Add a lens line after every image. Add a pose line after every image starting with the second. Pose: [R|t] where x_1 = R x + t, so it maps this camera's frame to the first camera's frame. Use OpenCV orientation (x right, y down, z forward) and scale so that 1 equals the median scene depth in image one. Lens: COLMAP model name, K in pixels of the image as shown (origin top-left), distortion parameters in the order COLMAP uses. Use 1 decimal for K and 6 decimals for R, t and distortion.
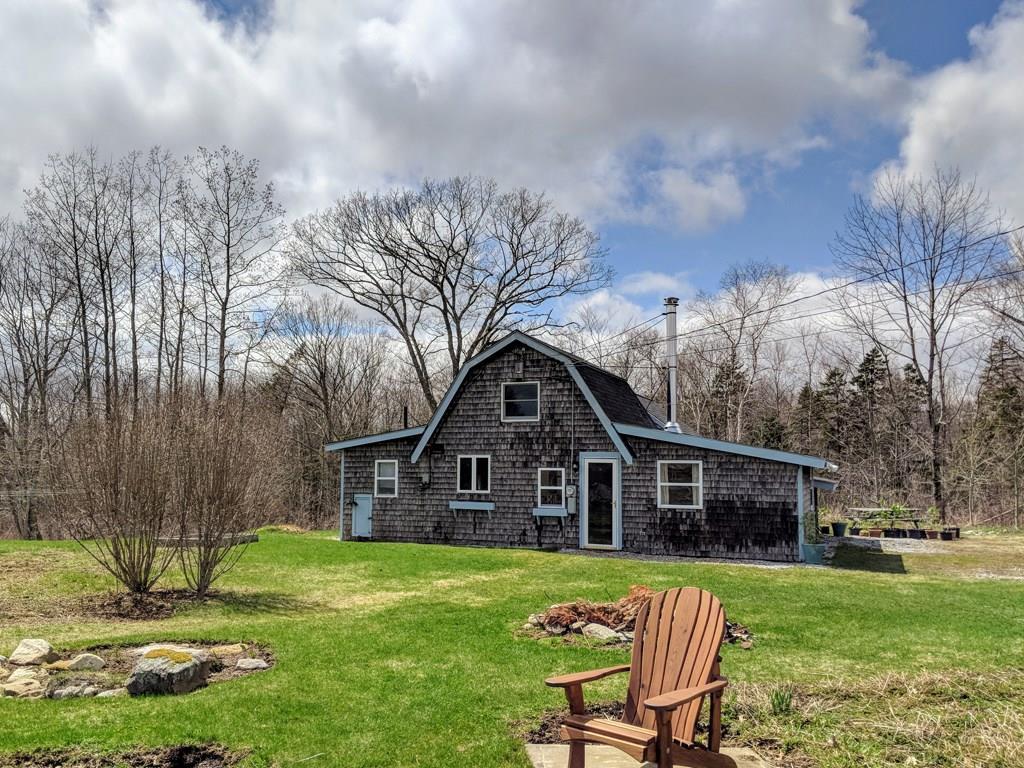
lens RADIAL K [[864.6, 0, 509.0], [0, 864.6, 342.6], [0, 0, 1]] dist [0.130452, -0.299669]
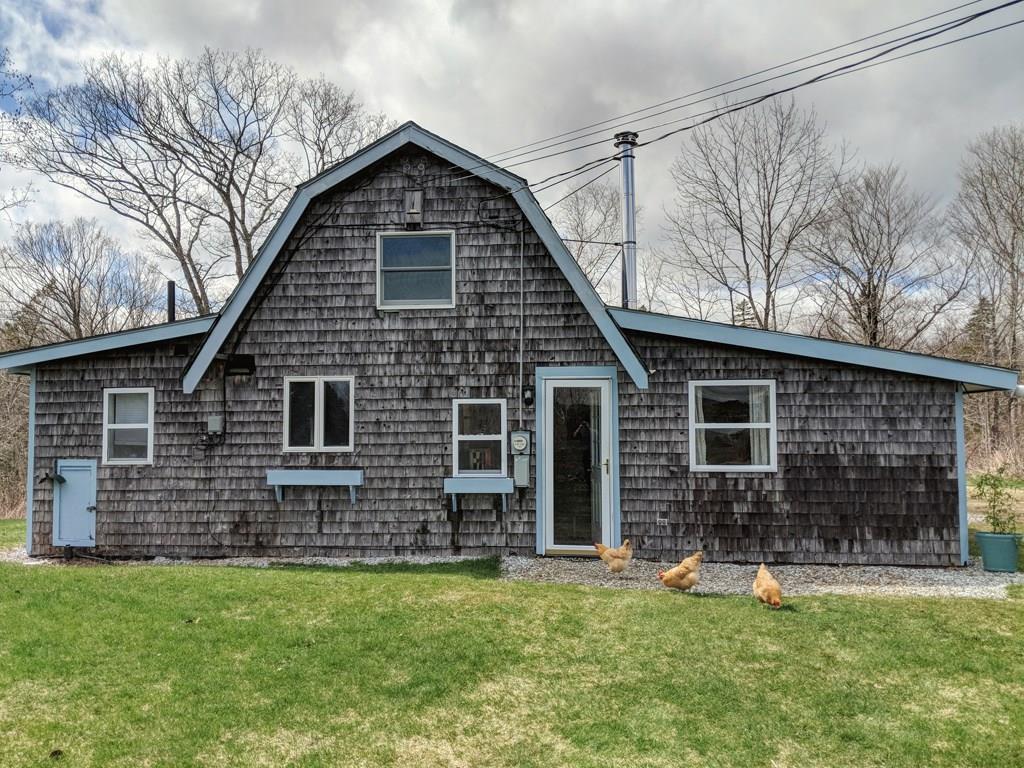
lens RADIAL K [[864.6, 0, 509.0], [0, 864.6, 342.6], [0, 0, 1]] dist [0.130452, -0.299669]
pose [[0.971452, 0.006794, 0.237139, -0.053733], [-0.019717, 0.998444, 0.052167, 0.083765], [-0.236415, -0.055353, 0.970074, 0.500477]]
